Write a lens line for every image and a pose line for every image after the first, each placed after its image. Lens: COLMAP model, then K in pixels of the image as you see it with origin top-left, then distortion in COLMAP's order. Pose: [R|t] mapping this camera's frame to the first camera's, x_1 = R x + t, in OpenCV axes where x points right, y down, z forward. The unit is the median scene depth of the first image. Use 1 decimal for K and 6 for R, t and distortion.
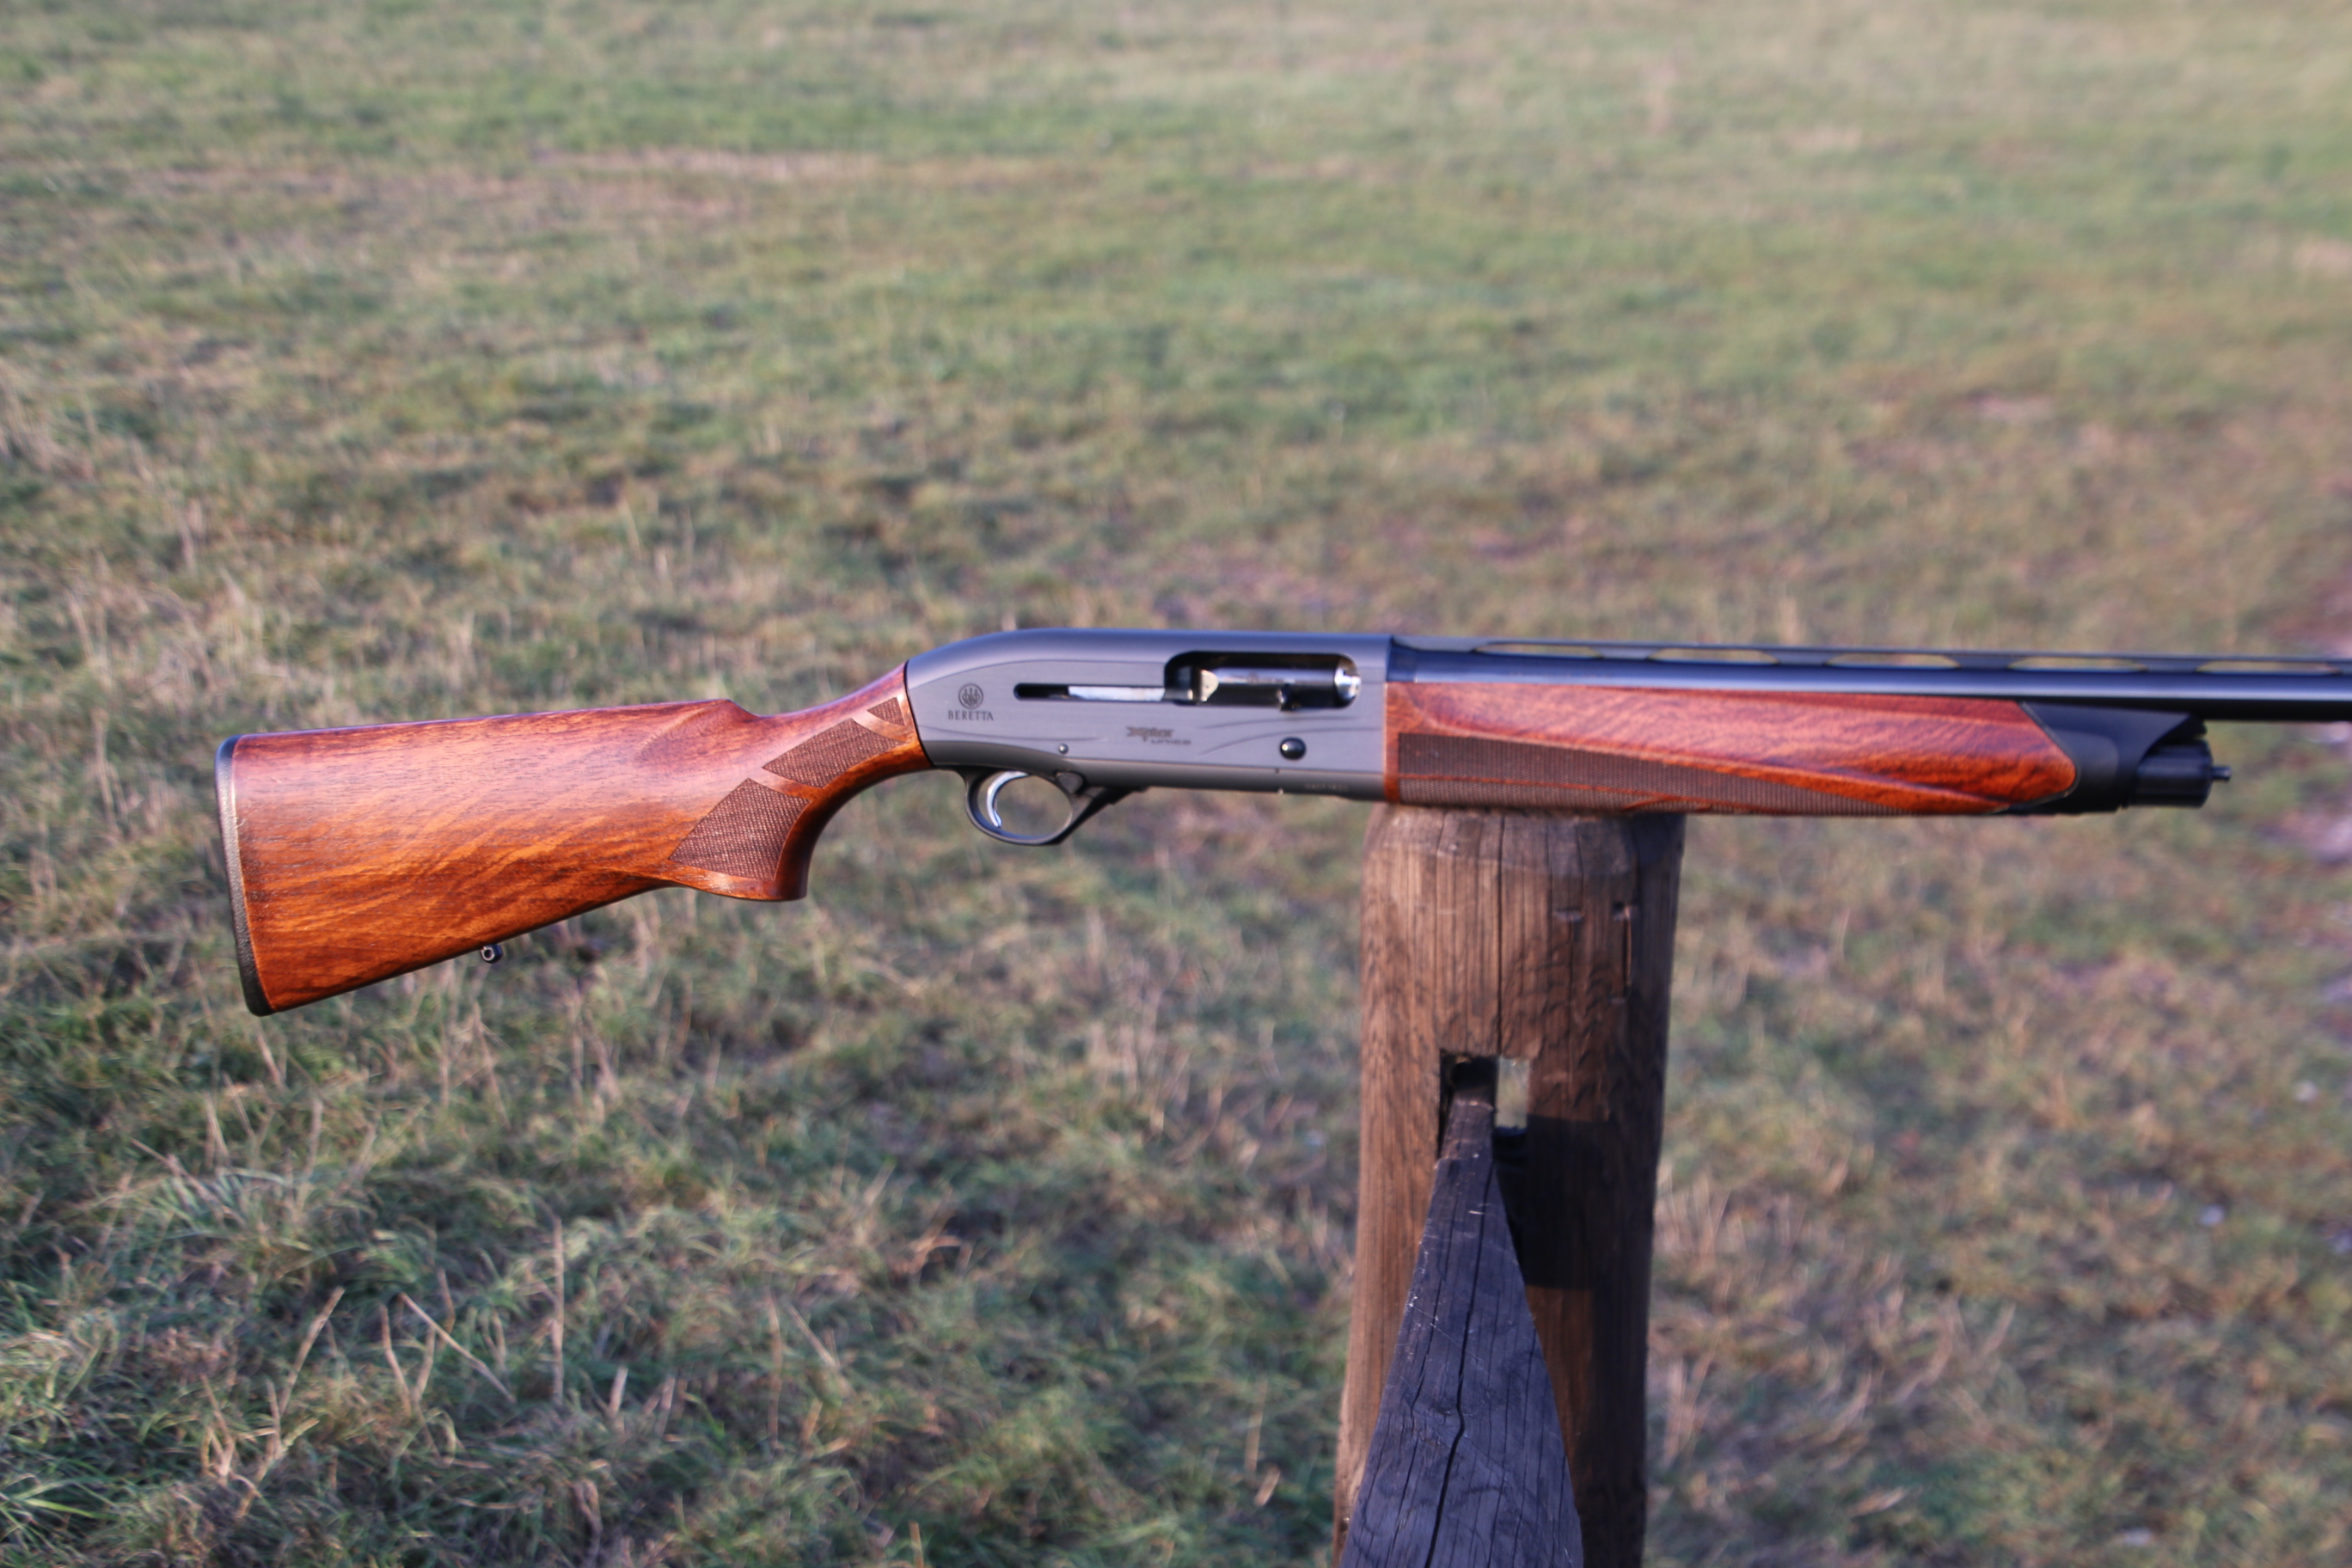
lens RADIAL K [[3387.2, 0, 1294.0], [0, 3387.2, 884.0], [0, 0, 1]] dist [0.110473, 0.496969]
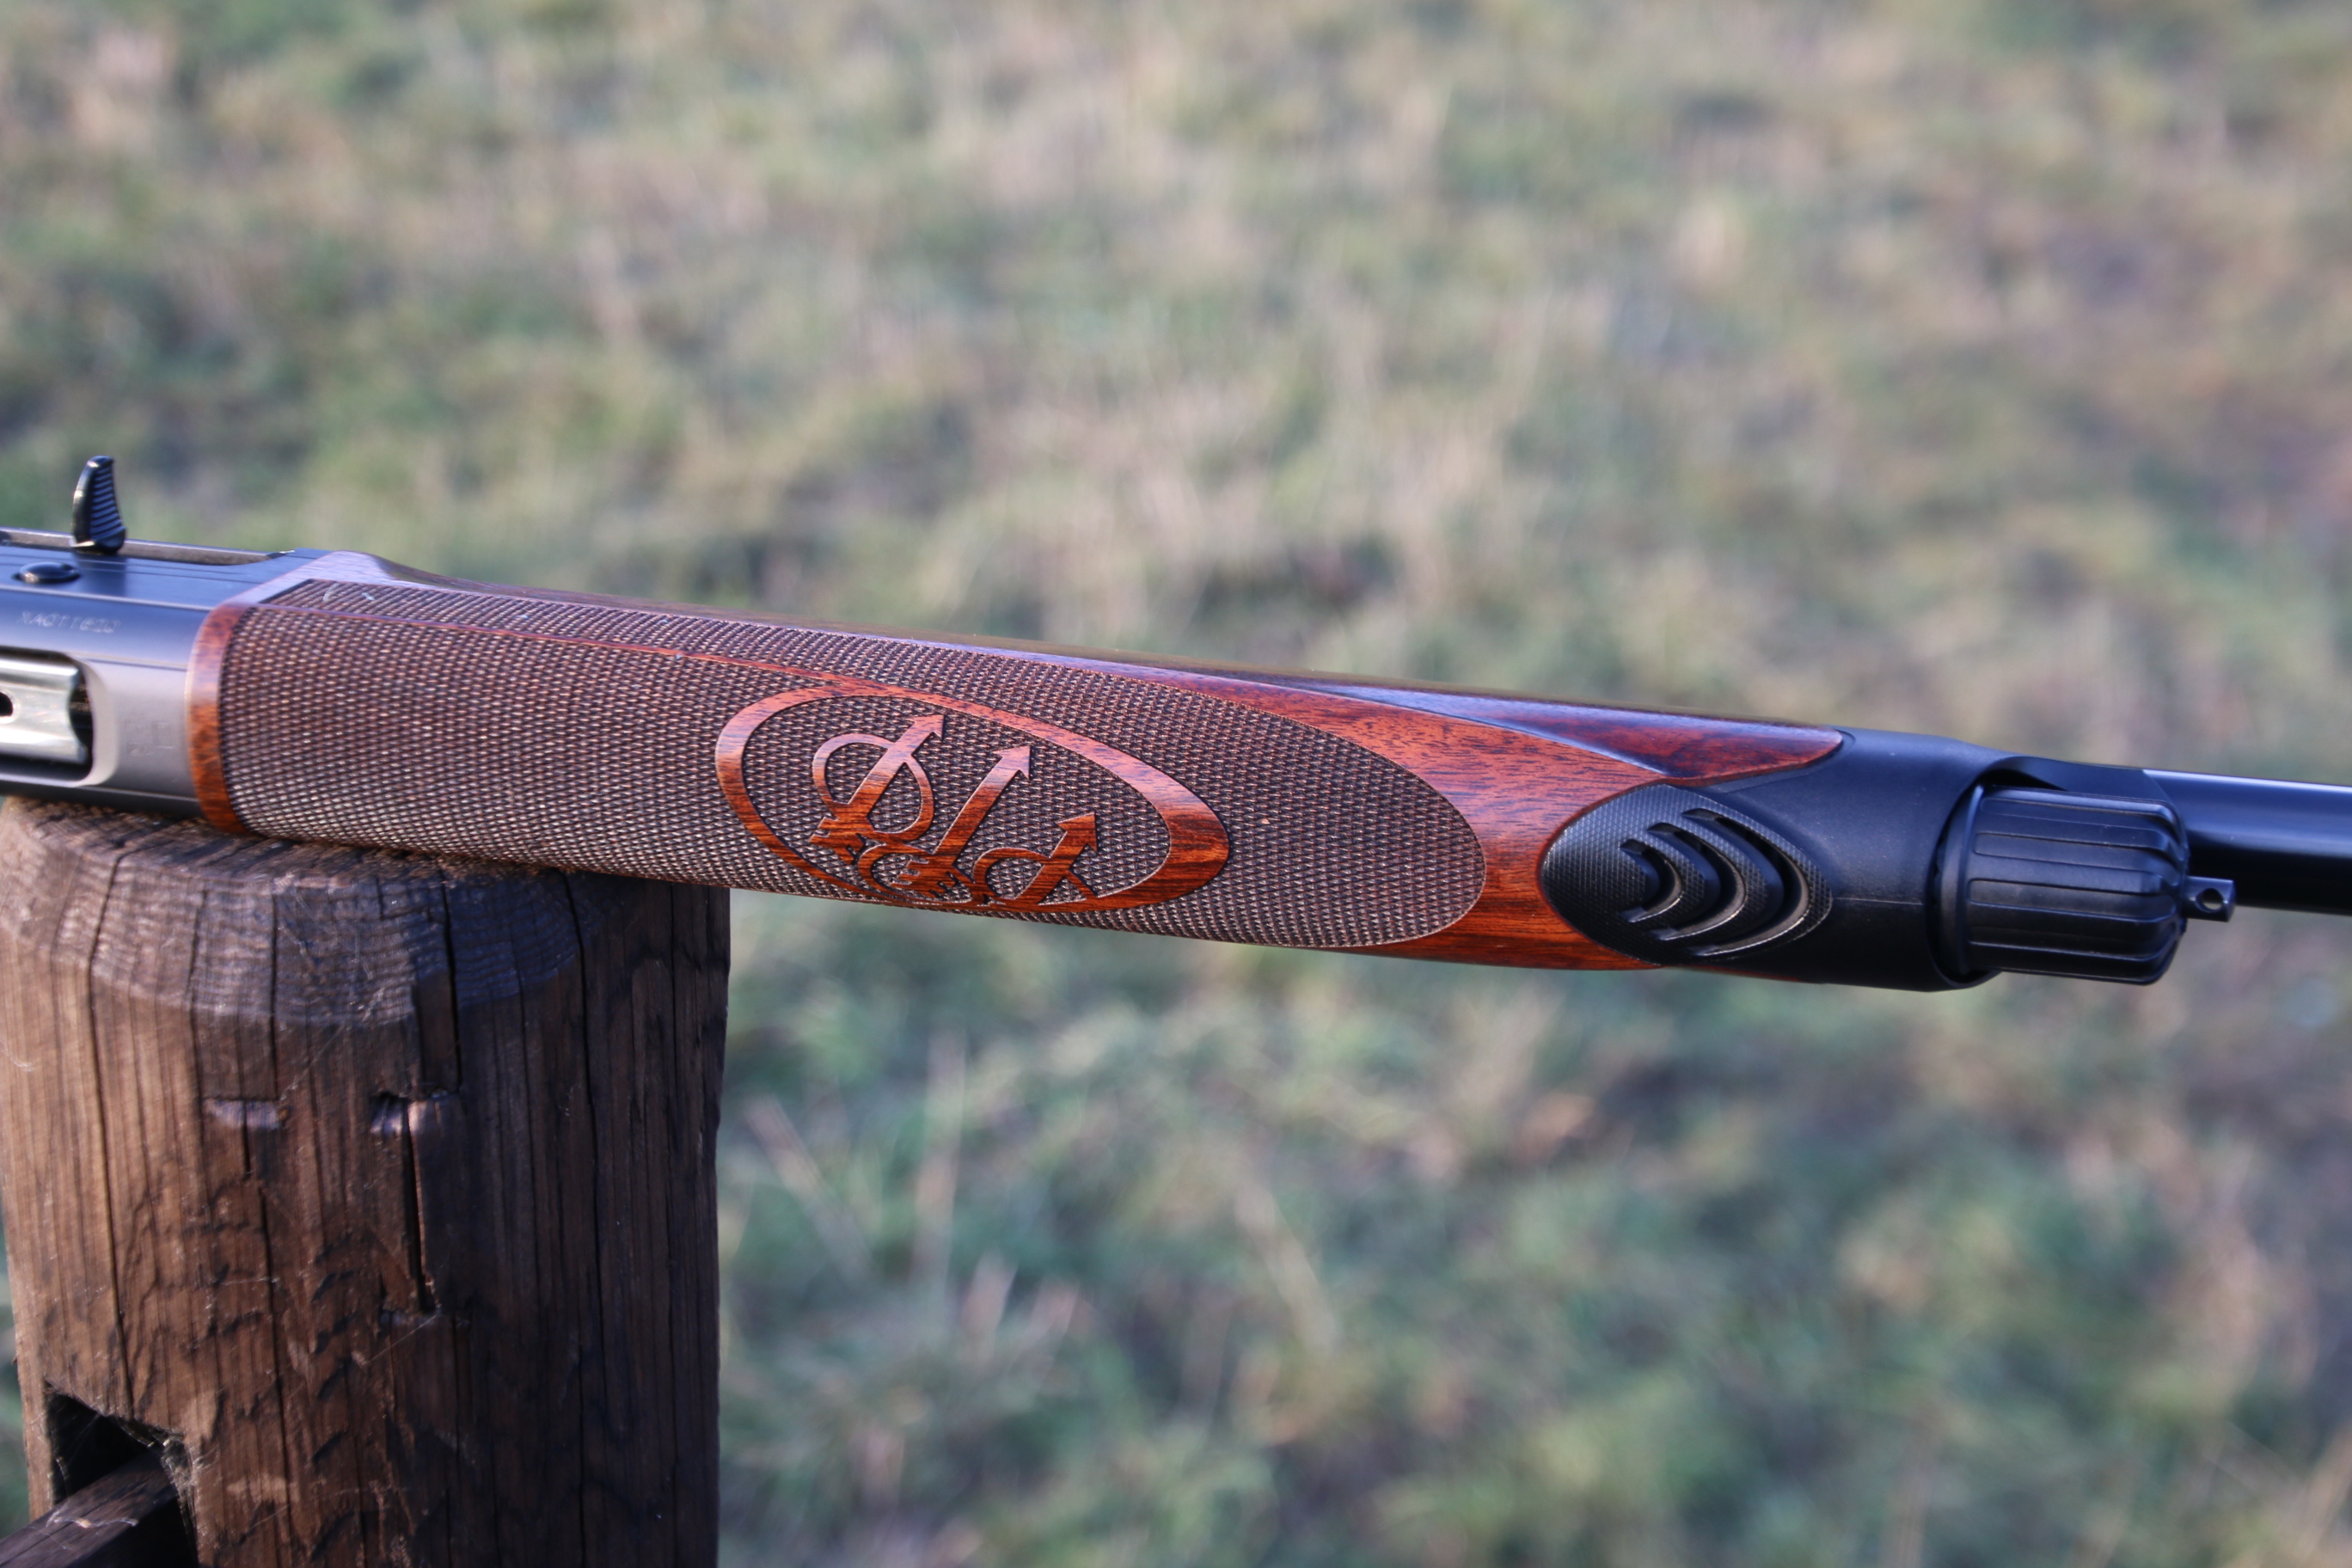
lens RADIAL K [[4462.0, 0, 1294.2], [0, 4462.0, 874.7], [0, 0, 1]] dist [0.354505, 0.335703]
pose [[0.937682, 0.107327, -0.330504, 0.120895], [-0.075680, 0.991351, 0.107217, -0.027970], [0.339153, -0.075523, 0.937695, 0.172584]]
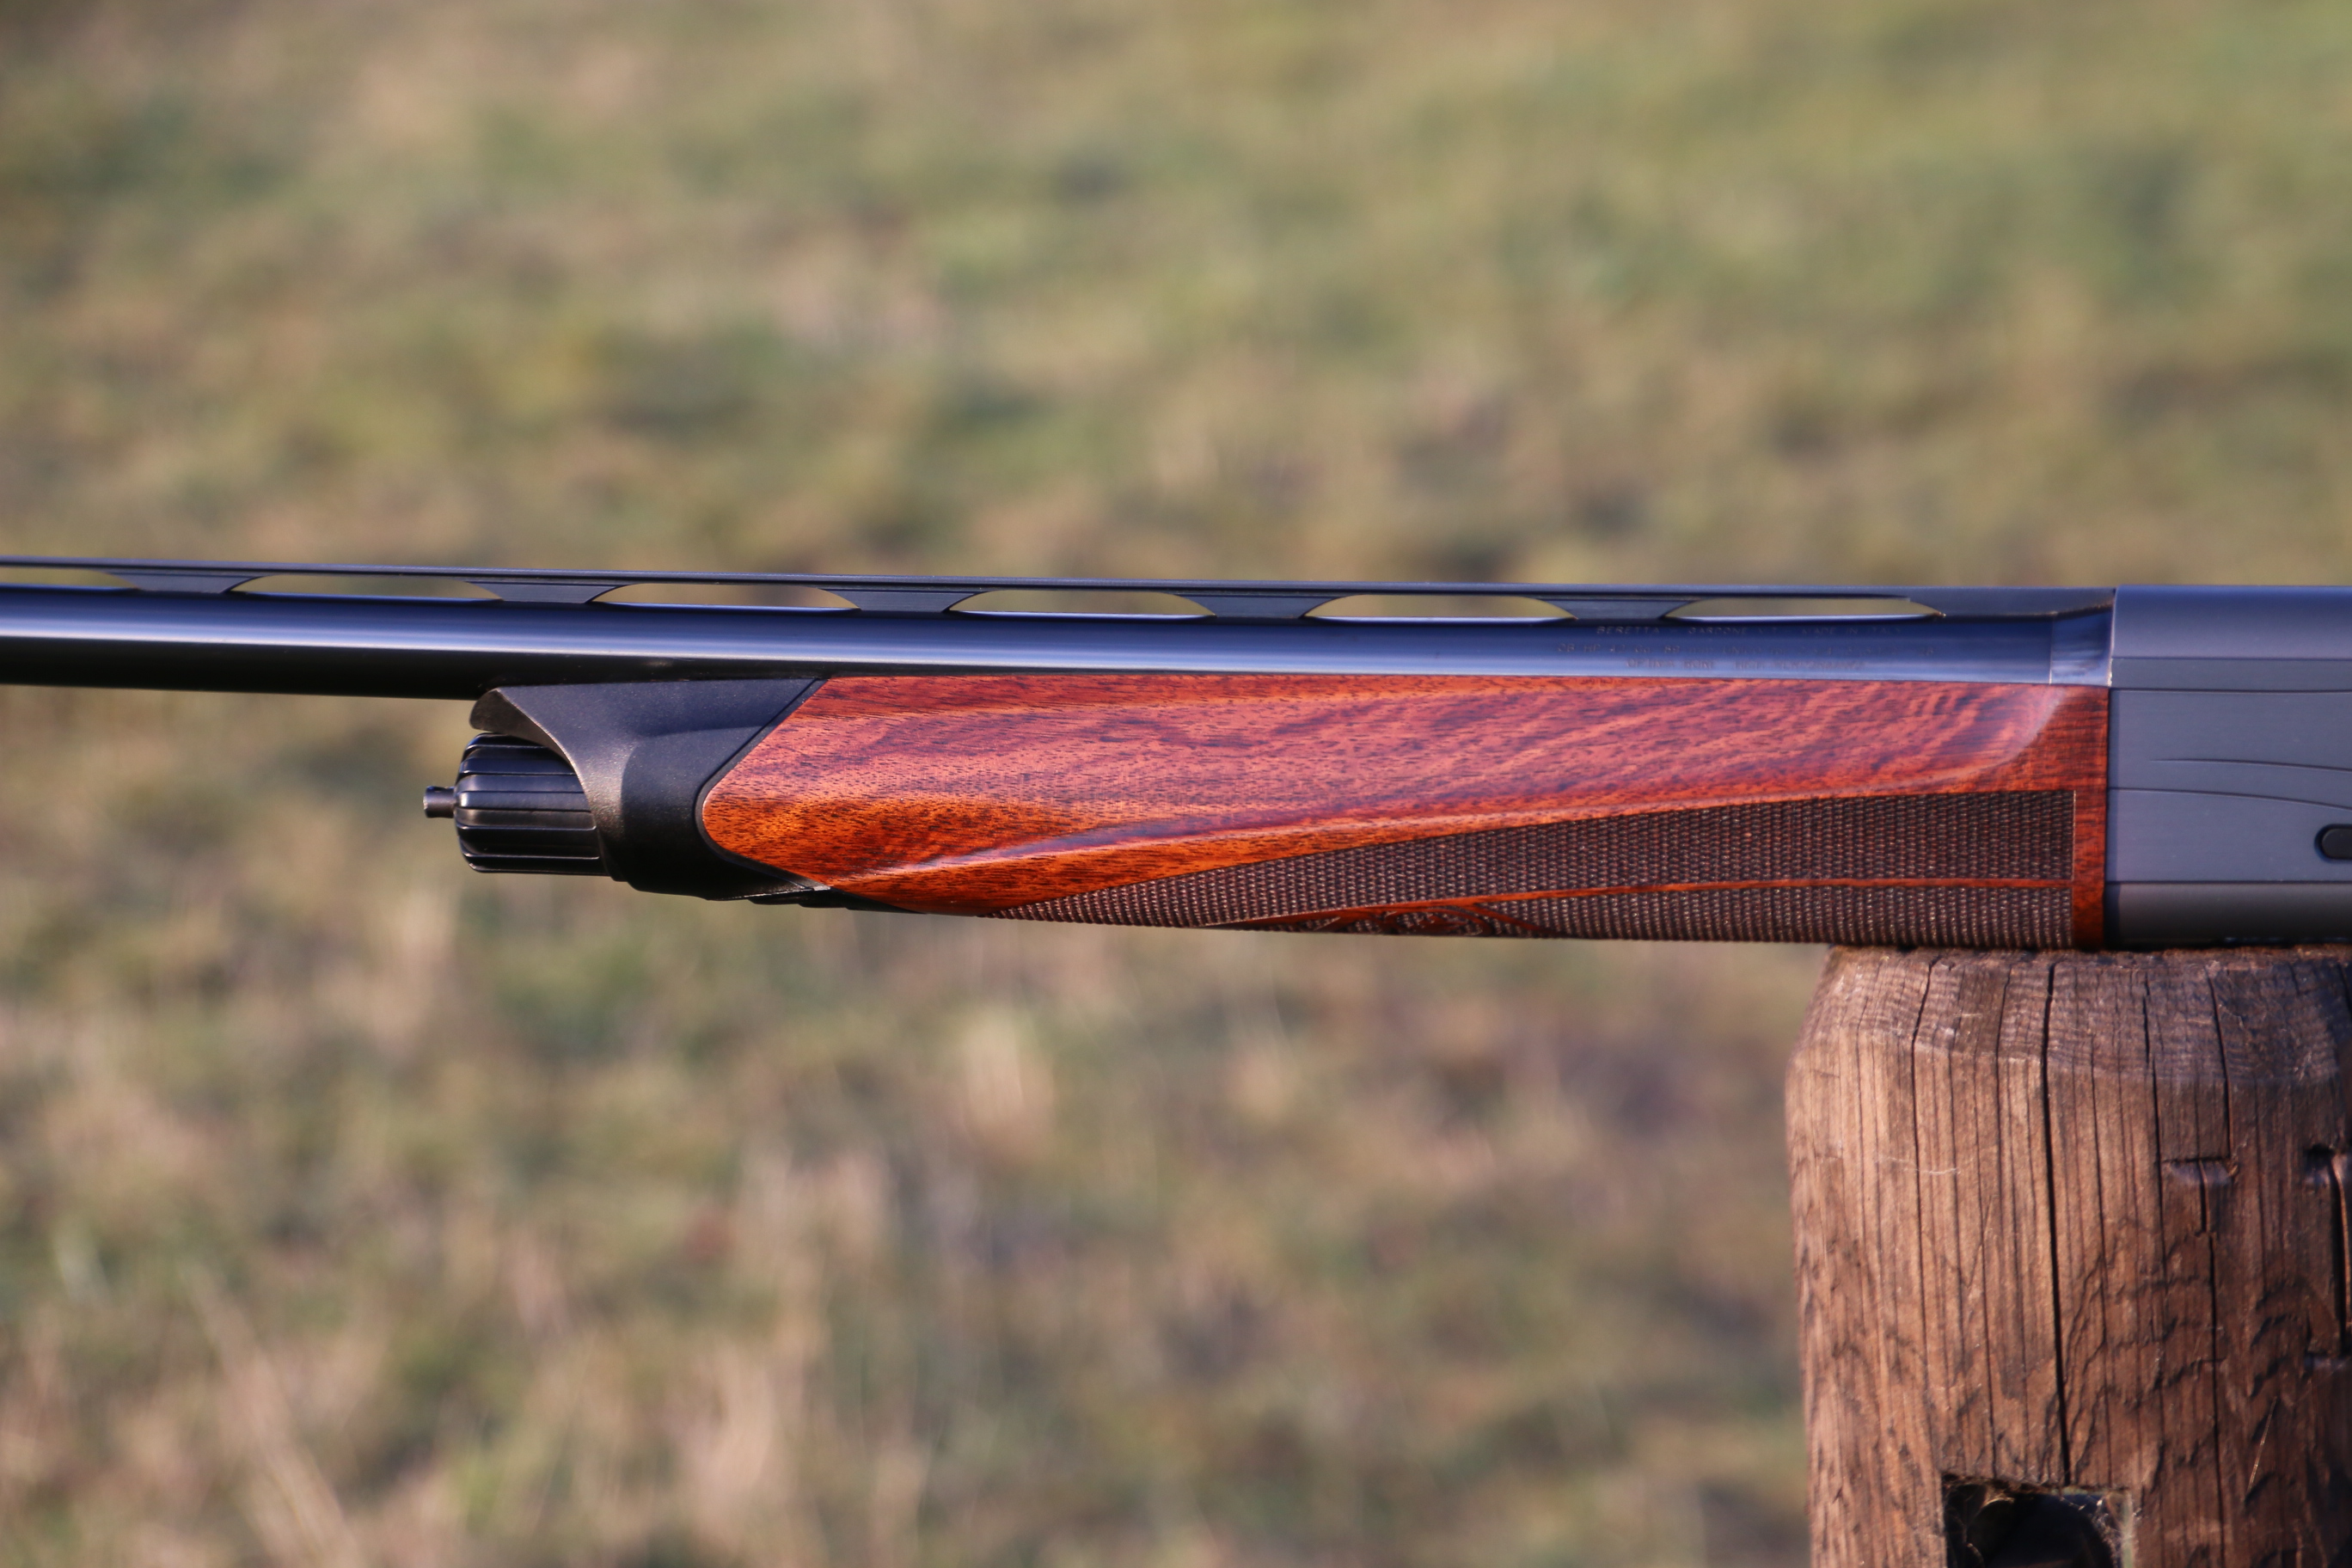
lens RADIAL K [[8536.9, 0, 1343.7], [0, 8536.9, 914.2], [0, 0, 1]] dist [1.221933, 1.355534]
pose [[0.989127, -0.023681, -0.145144, 0.044362], [0.012213, 0.996768, -0.079397, 0.021410], [0.146555, 0.076761, 0.986220, -0.059328]]
